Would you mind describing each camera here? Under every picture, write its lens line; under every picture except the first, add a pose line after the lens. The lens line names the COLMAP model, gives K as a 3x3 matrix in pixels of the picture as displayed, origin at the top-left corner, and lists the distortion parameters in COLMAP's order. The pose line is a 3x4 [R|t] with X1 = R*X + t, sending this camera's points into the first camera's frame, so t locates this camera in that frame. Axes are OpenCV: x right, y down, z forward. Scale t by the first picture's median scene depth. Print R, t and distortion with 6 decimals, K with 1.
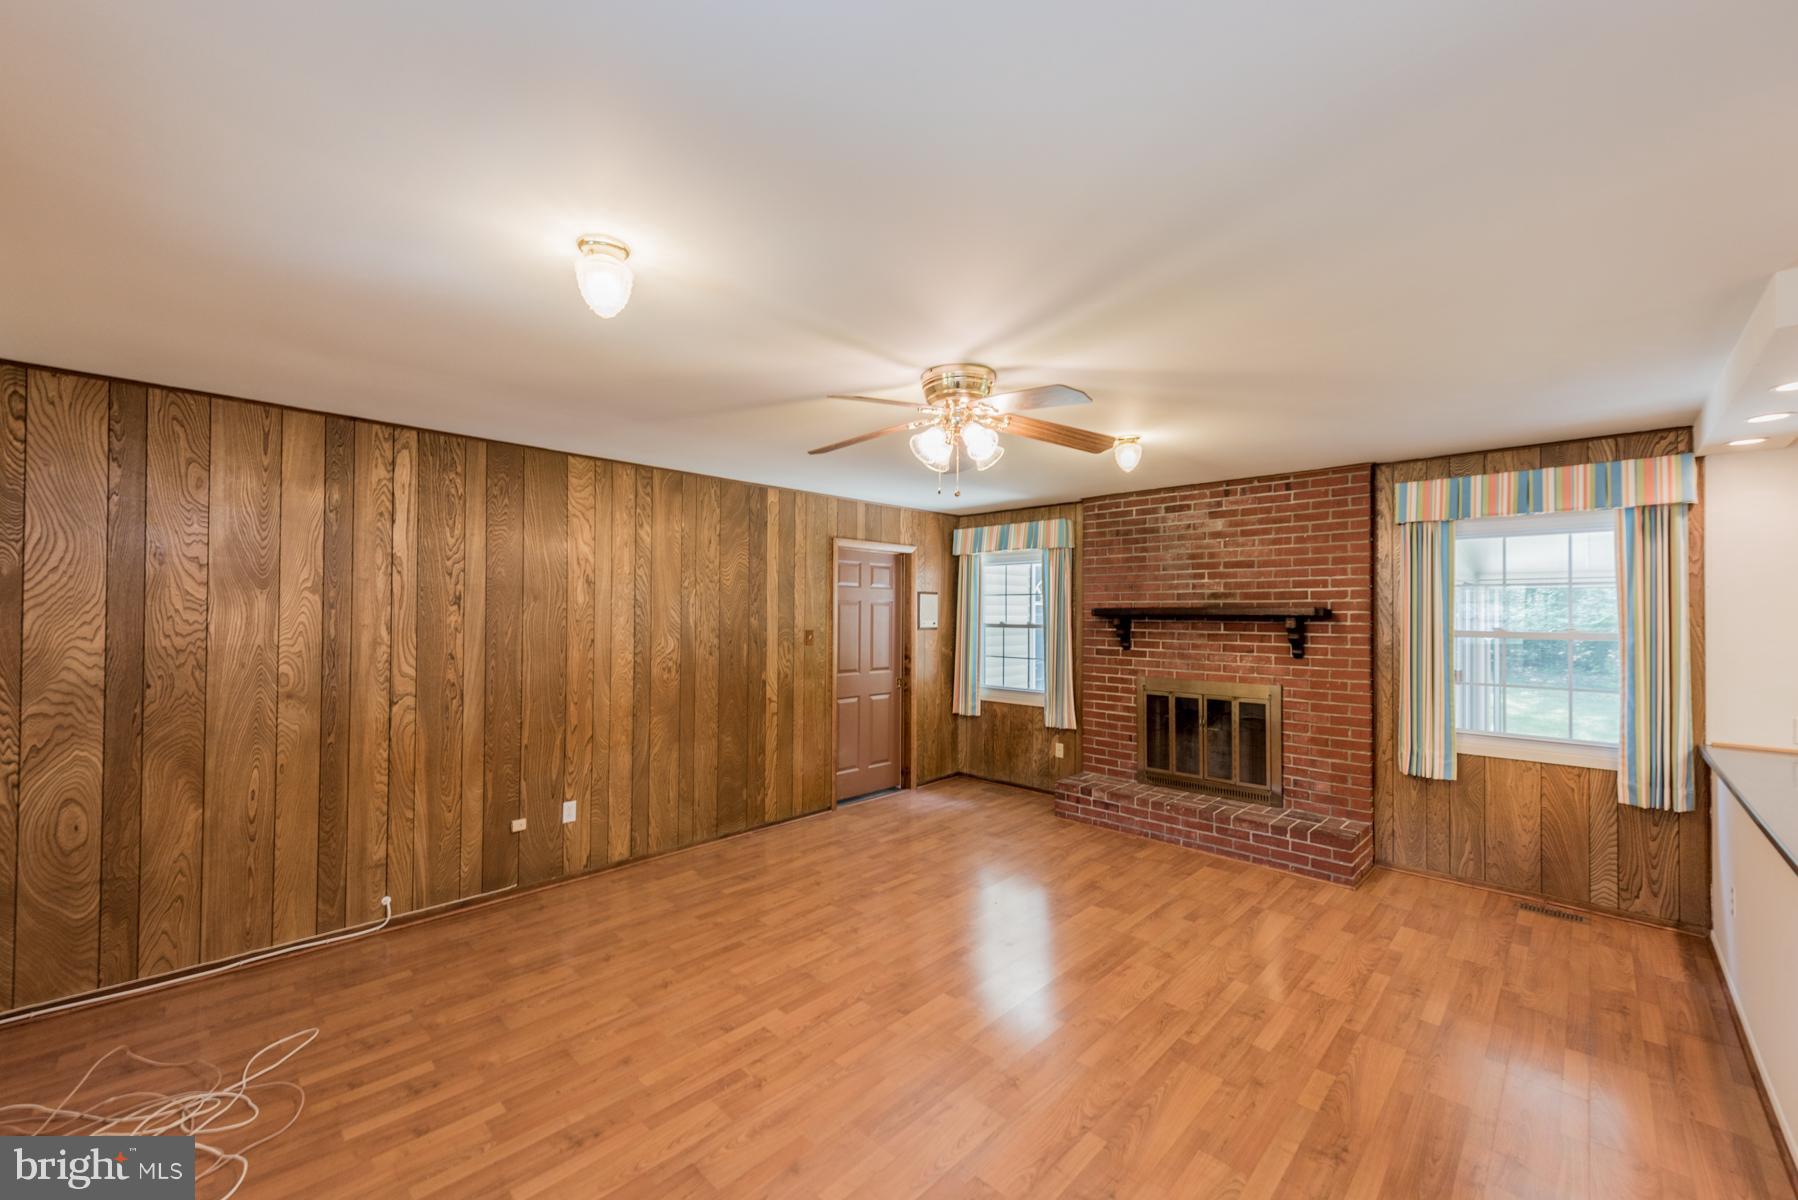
lens RADIAL K [[705.1, 0, 890.8], [0, 705.1, 609.2], [0, 0, 1]] dist [0.014948, -0.002132]
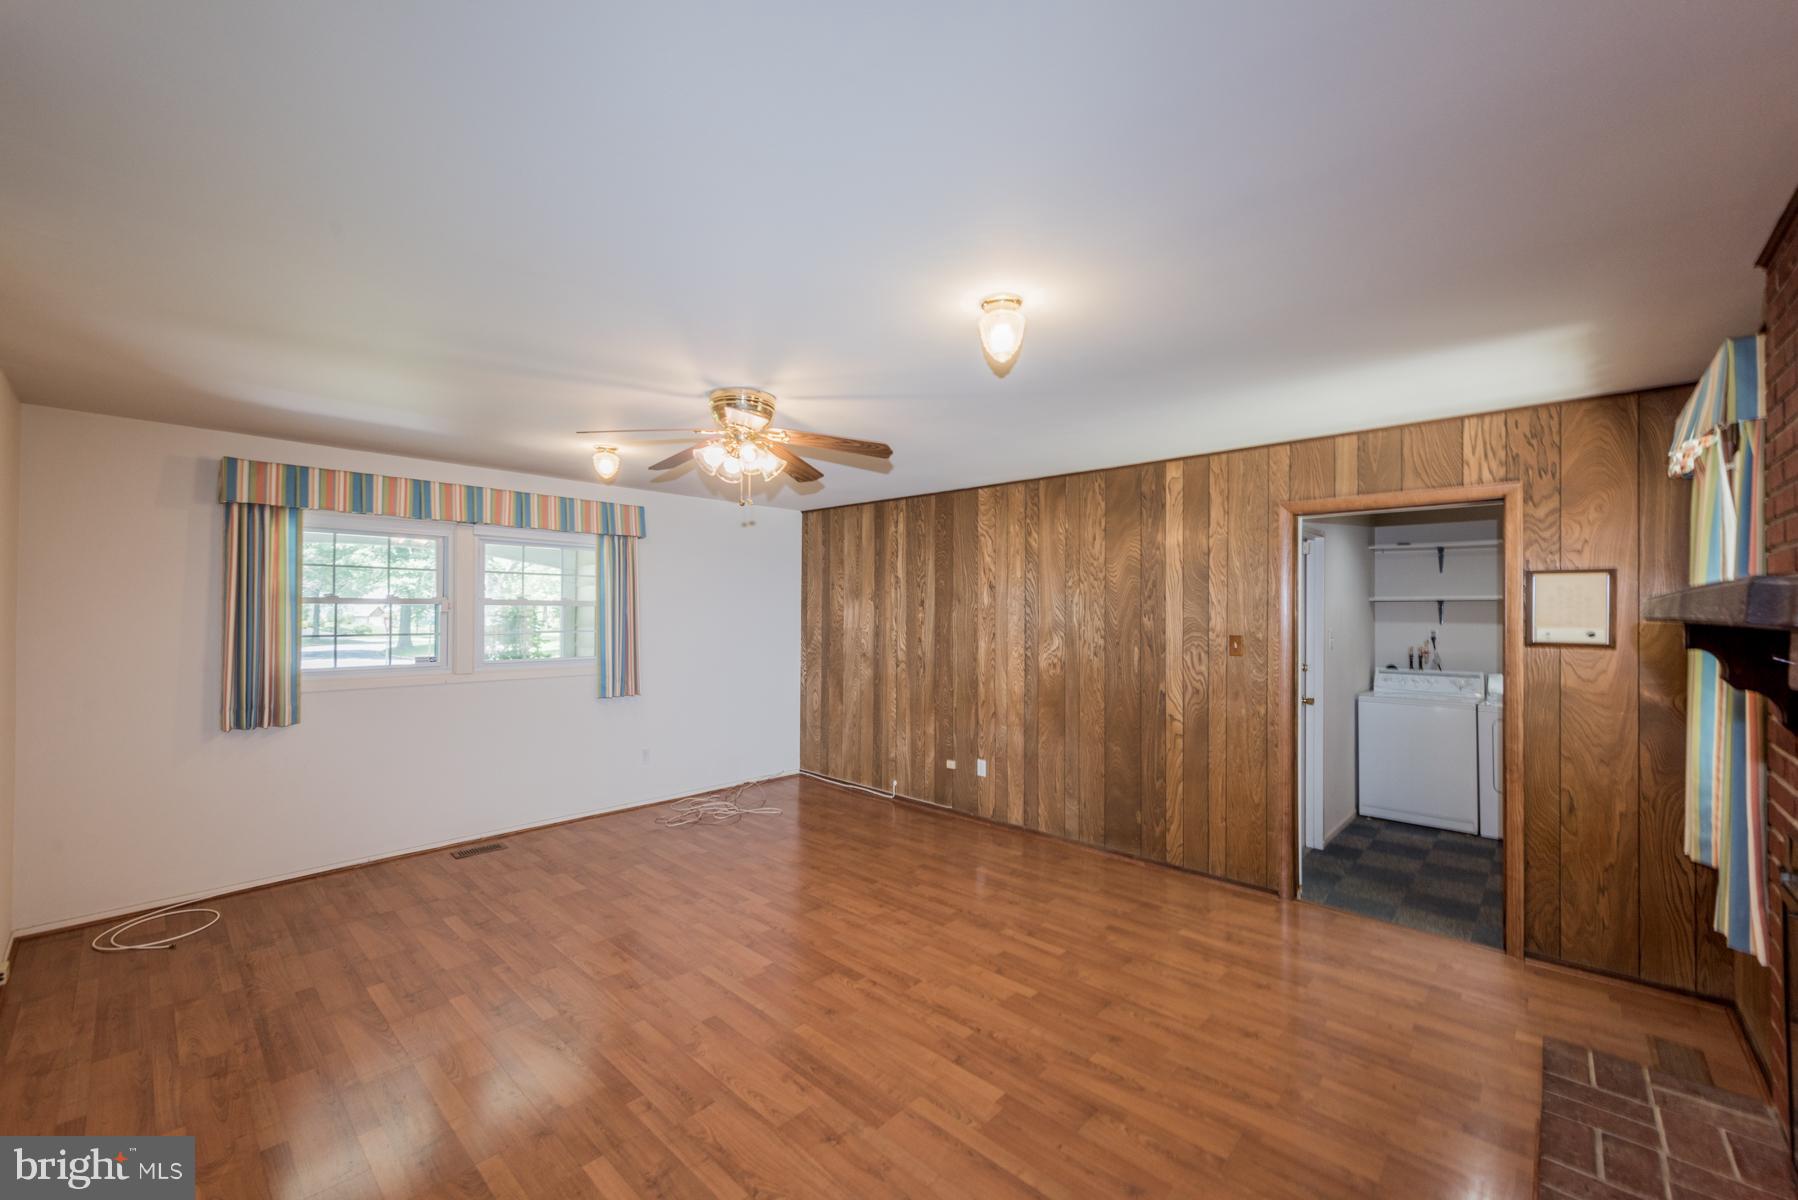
lens RADIAL K [[705.1, 0, 889.8], [0, 705.1, 609.5], [0, 0, 1]] dist [0.014948, -0.002132]
pose [[0.021567, -0.003128, -0.999763, 0.706871], [0.001944, 0.999993, -0.003087, 0.004272], [0.999766, -0.001877, 0.021573, 0.703014]]
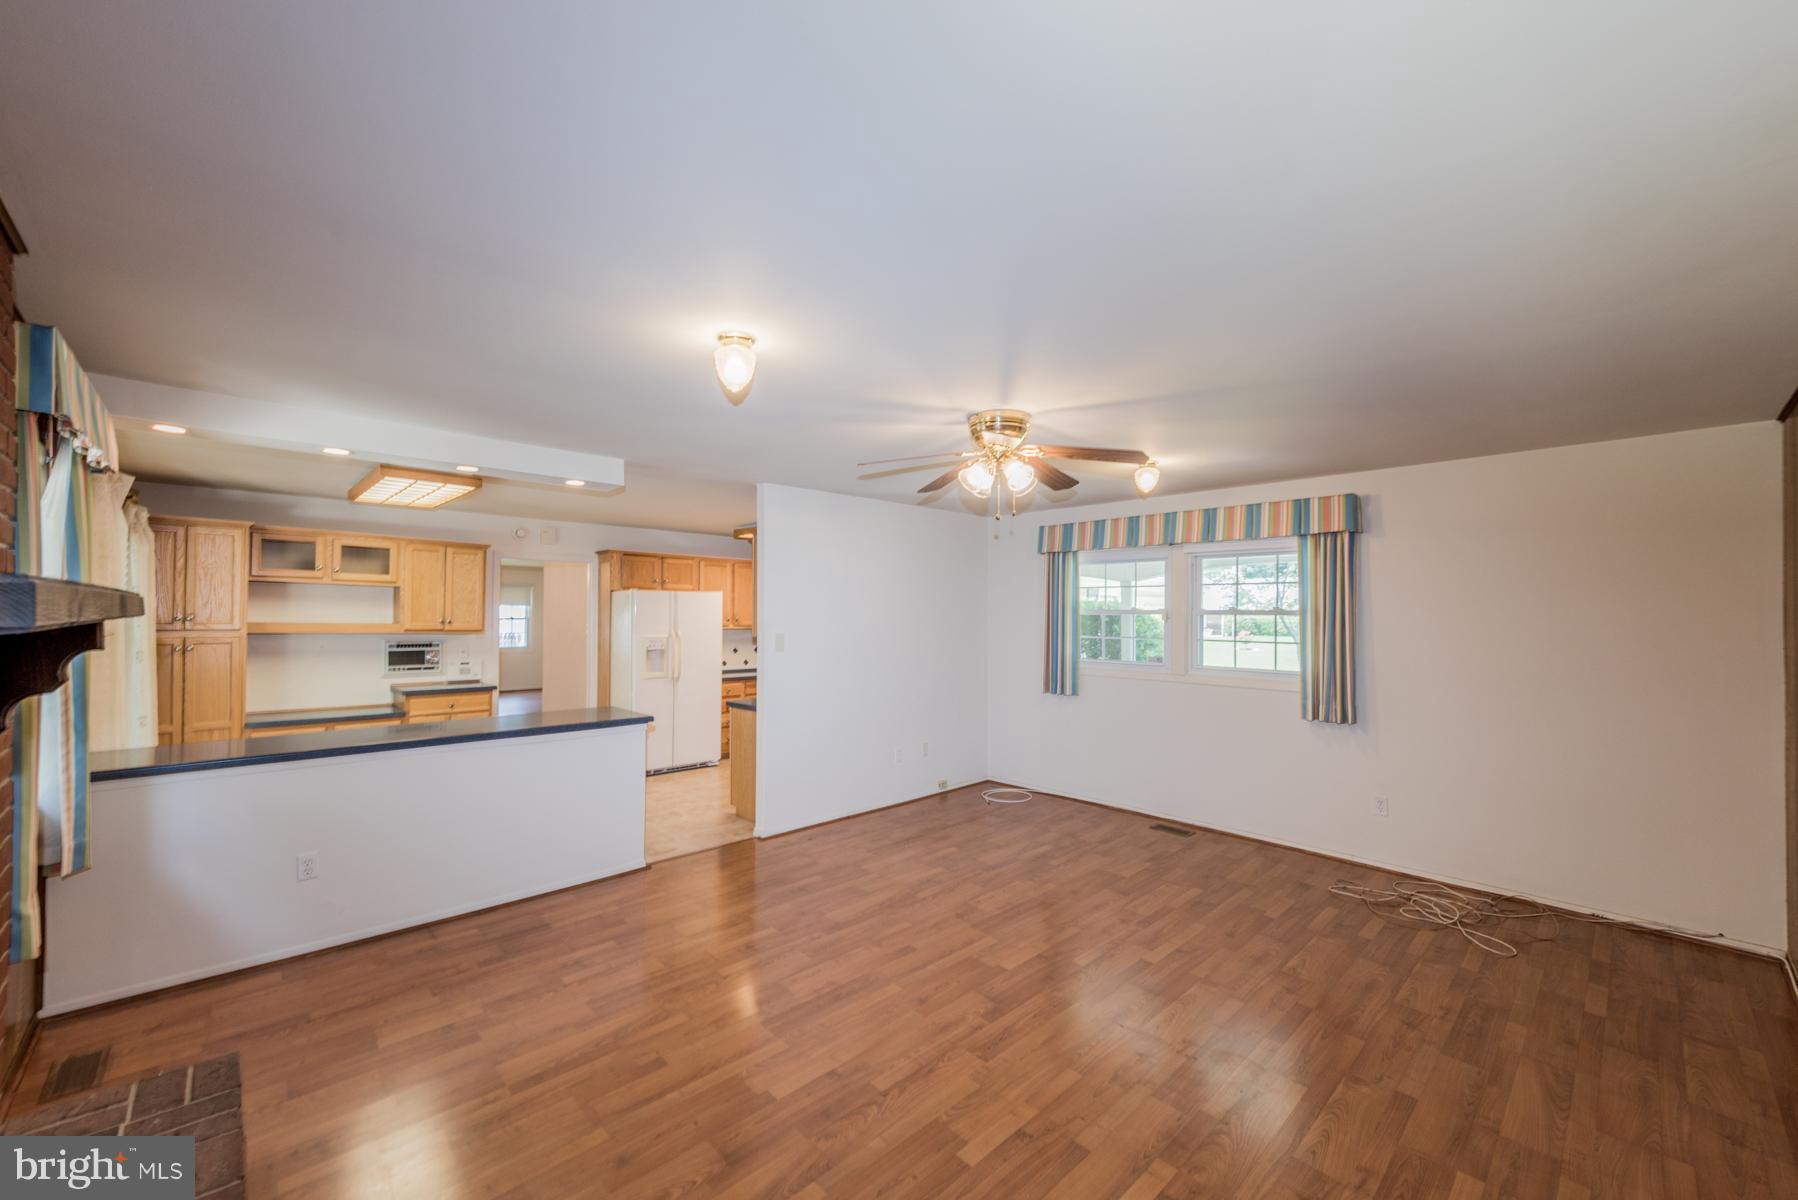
lens RADIAL K [[705.1, 0, 895.8], [0, 705.1, 603.8], [0, 0, 1]] dist [0.014948, -0.002132]
pose [[-0.999478, -0.009969, 0.030736, 0.134152], [-0.010675, 0.999681, -0.022902, 0.006870], [-0.030498, -0.023218, -0.999265, 1.275826]]
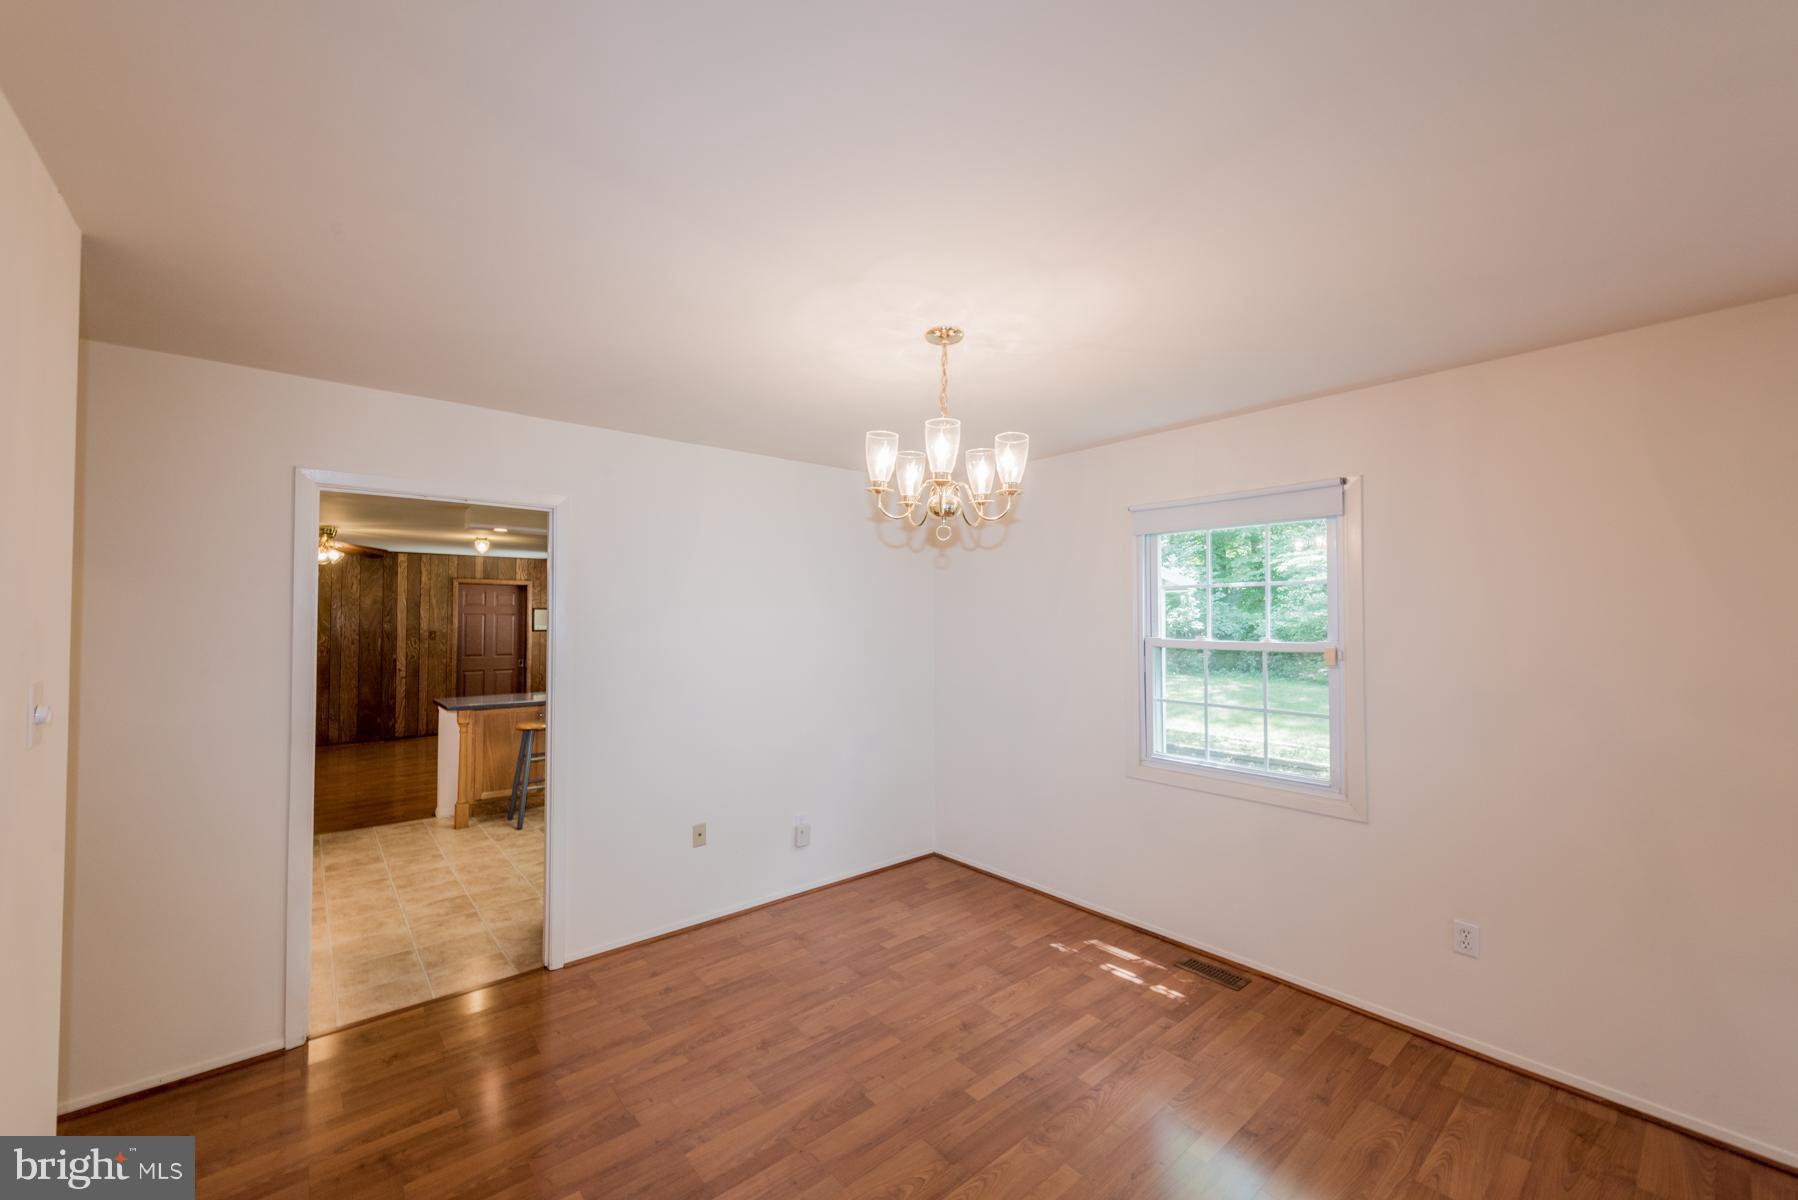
lens RADIAL K [[705.1, 0, 892.3], [0, 705.1, 603.0], [0, 0, 1]] dist [0.014948, -0.002132]
pose [[0.995988, -0.010018, -0.088925, 1.352529], [0.008060, 0.999718, -0.022348, 0.009157], [0.089123, 0.021542, 0.995788, -0.761363]]
